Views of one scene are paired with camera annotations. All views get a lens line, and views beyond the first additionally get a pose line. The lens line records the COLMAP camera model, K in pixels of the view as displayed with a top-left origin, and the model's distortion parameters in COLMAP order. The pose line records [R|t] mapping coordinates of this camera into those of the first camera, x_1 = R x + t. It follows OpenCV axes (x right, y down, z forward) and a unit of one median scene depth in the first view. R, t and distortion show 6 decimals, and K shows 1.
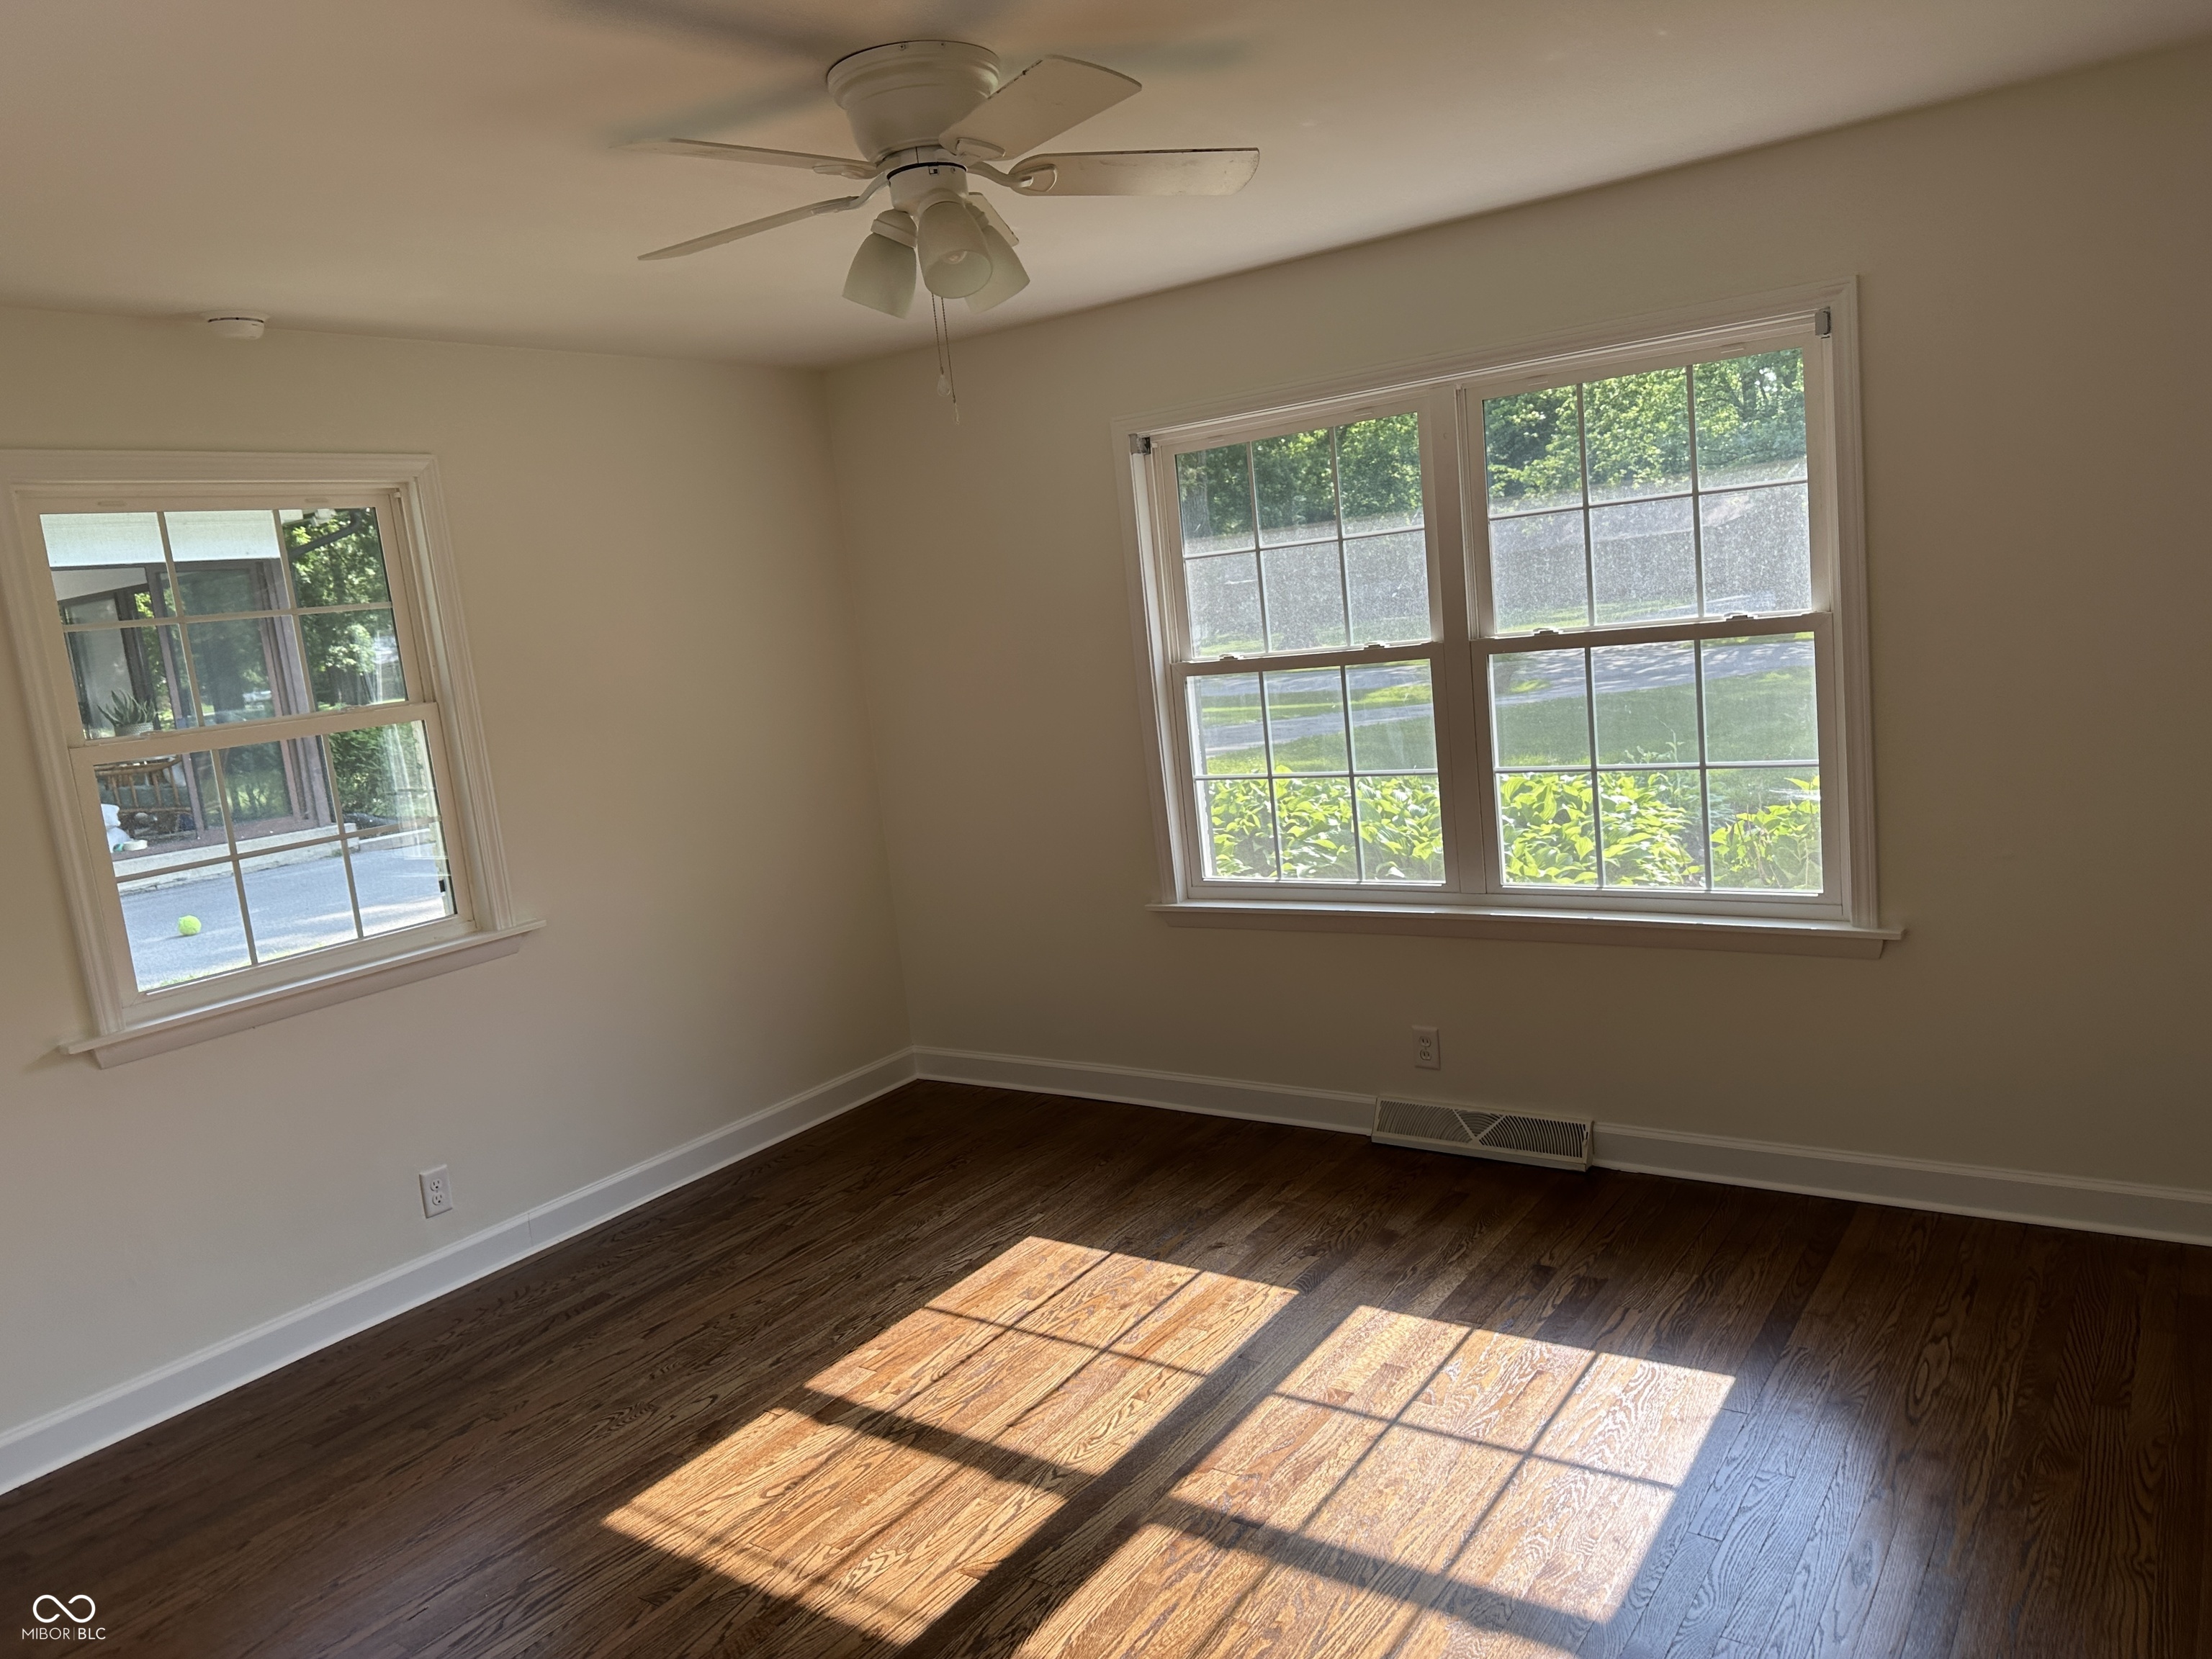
lens RADIAL K [[1547.3, 0, 1106.0], [0, 1547.3, 829.5], [0, 0, 1]] dist [-0.000075, -0.000303]
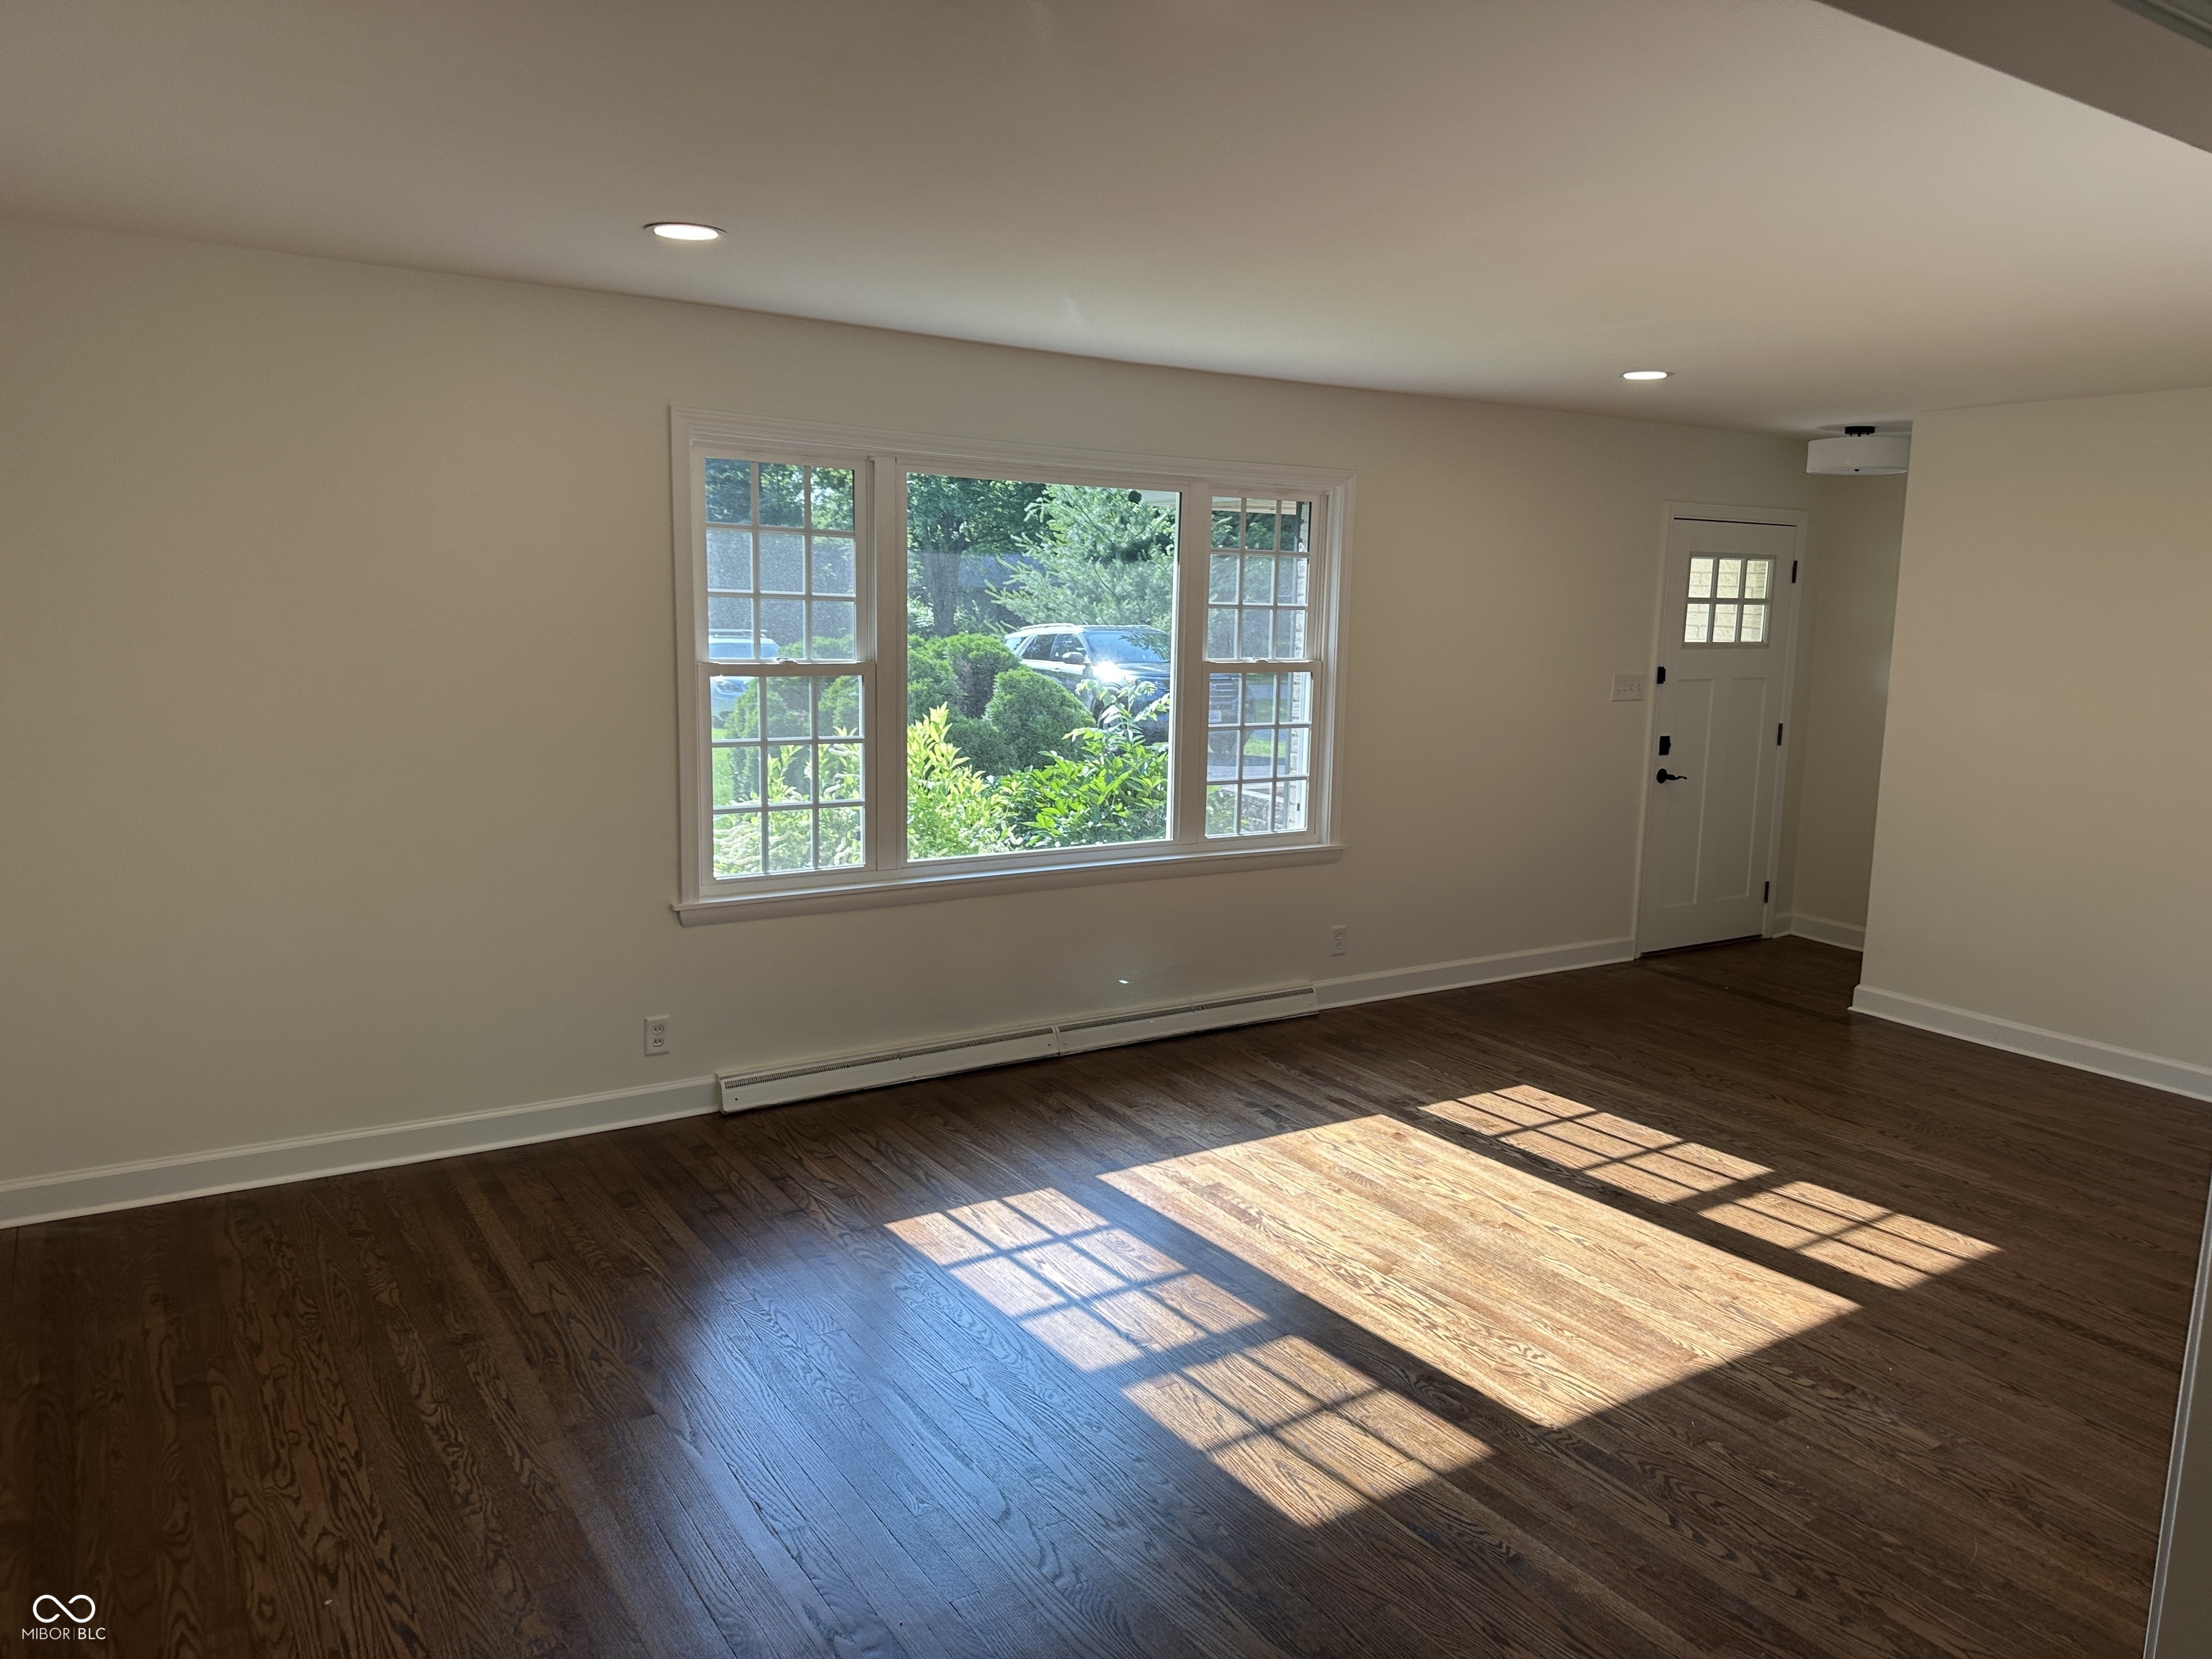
lens RADIAL K [[1547.3, 0, 1106.0], [0, 1547.3, 829.5], [0, 0, 1]] dist [-0.000075, -0.000303]
pose [[0.361987, -0.058343, 0.930356, -0.806074], [0.063668, 0.997256, 0.037766, -0.023112], [-0.930006, 0.045563, 0.364709, 0.405110]]
